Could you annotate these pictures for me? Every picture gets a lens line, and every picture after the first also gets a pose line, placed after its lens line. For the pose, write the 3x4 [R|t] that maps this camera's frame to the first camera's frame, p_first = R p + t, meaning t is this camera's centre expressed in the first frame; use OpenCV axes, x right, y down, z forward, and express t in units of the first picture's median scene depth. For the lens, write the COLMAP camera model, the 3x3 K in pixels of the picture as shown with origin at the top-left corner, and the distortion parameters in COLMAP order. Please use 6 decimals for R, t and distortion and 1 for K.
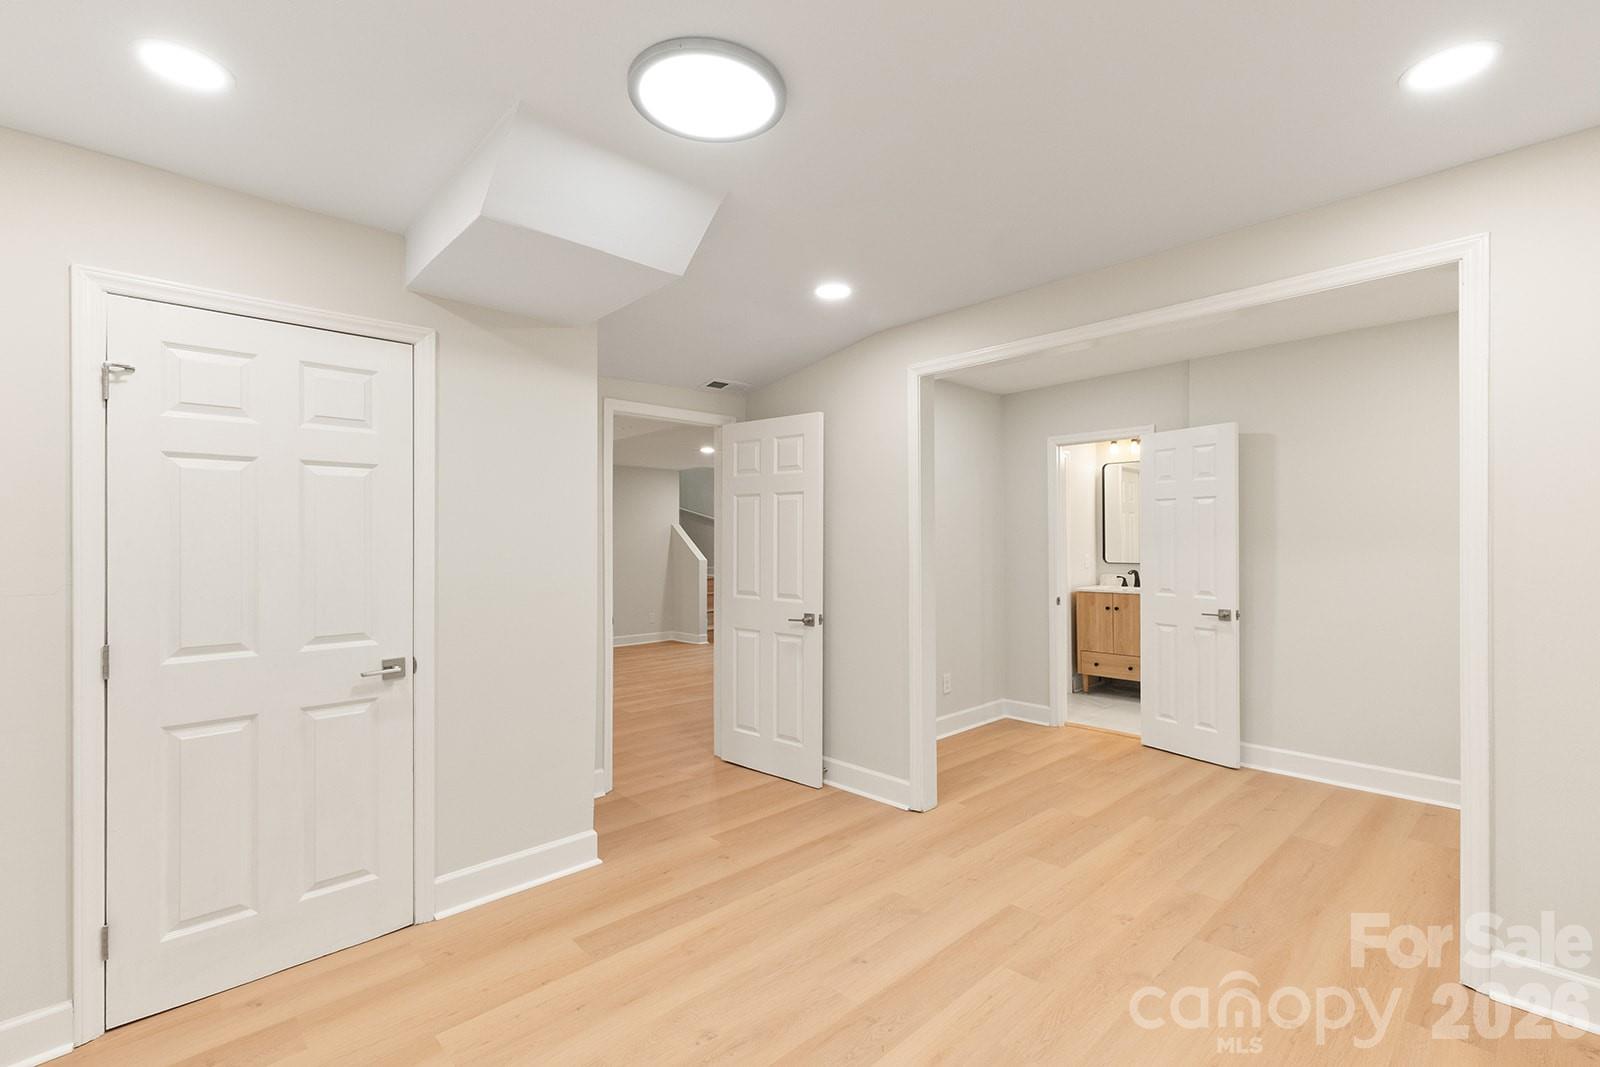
lens RADIAL K [[712.5, 0, 809.0], [0, 712.5, 529.6], [0, 0, 1]] dist [0.001833, 0.000300]
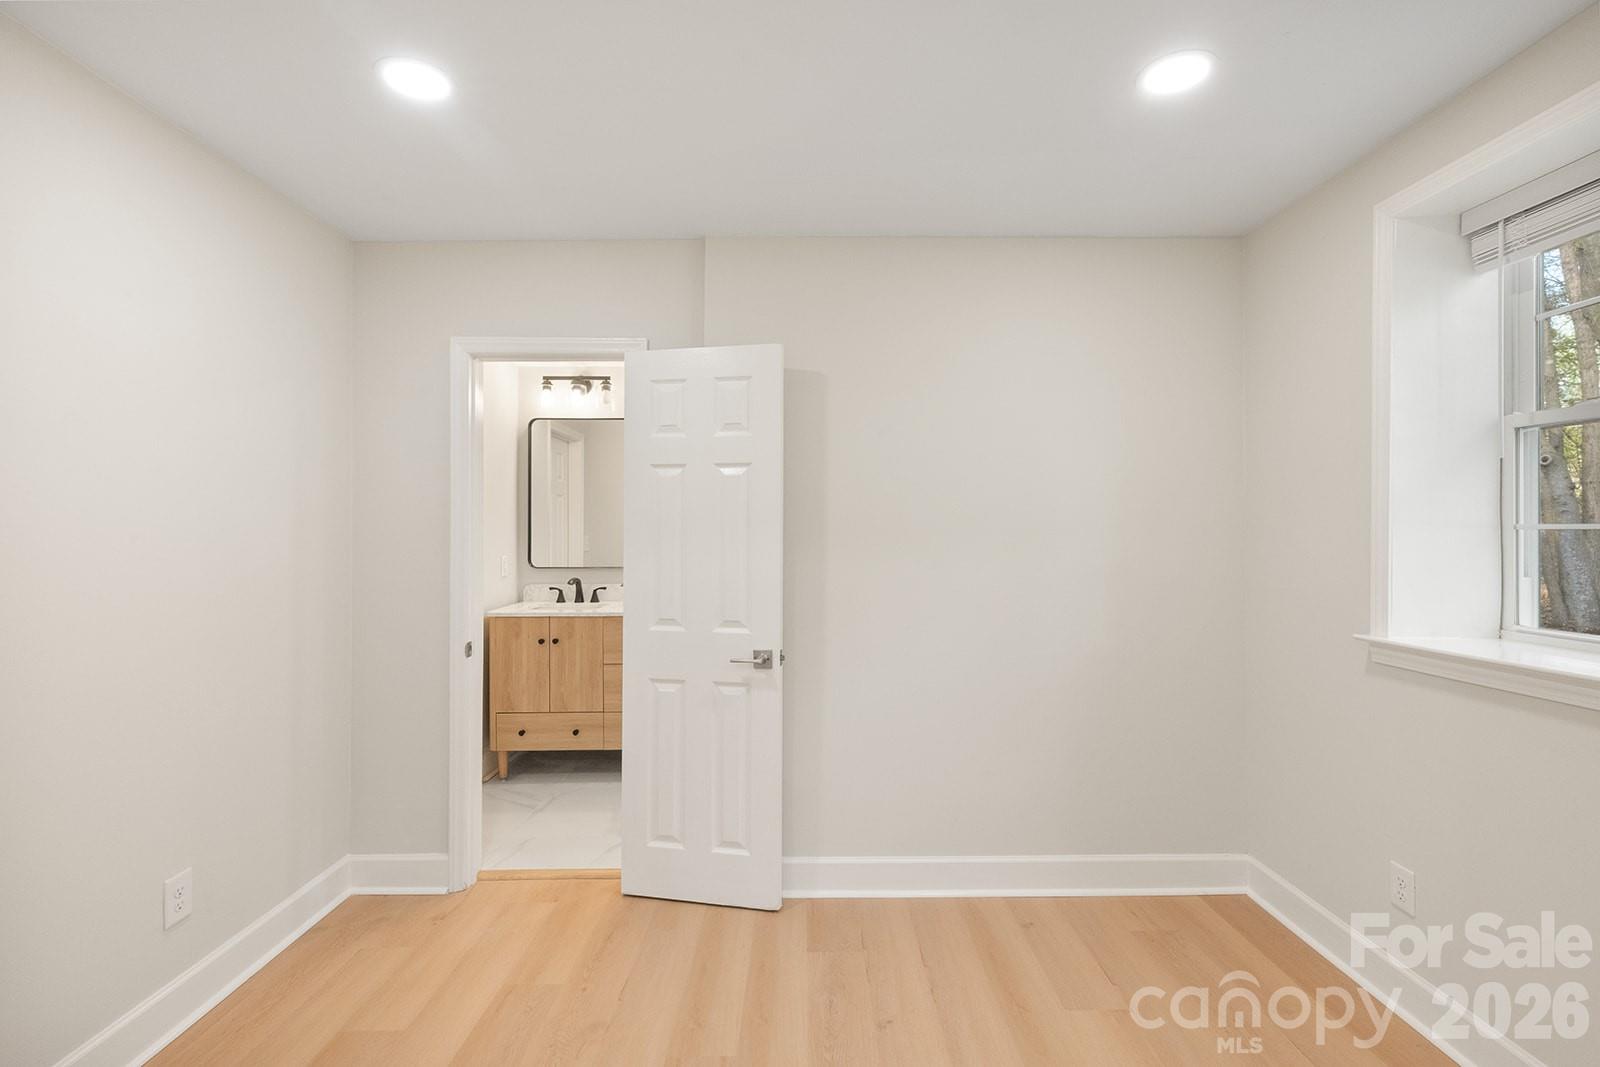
lens RADIAL K [[712.5, 0, 809.0], [0, 712.5, 529.6], [0, 0, 1]] dist [0.001833, 0.000300]
pose [[0.680207, 0.008606, 0.732970, 0.131782], [-0.016630, 0.999855, 0.003694, 0.005171], [-0.732832, -0.014702, 0.680251, 0.451425]]
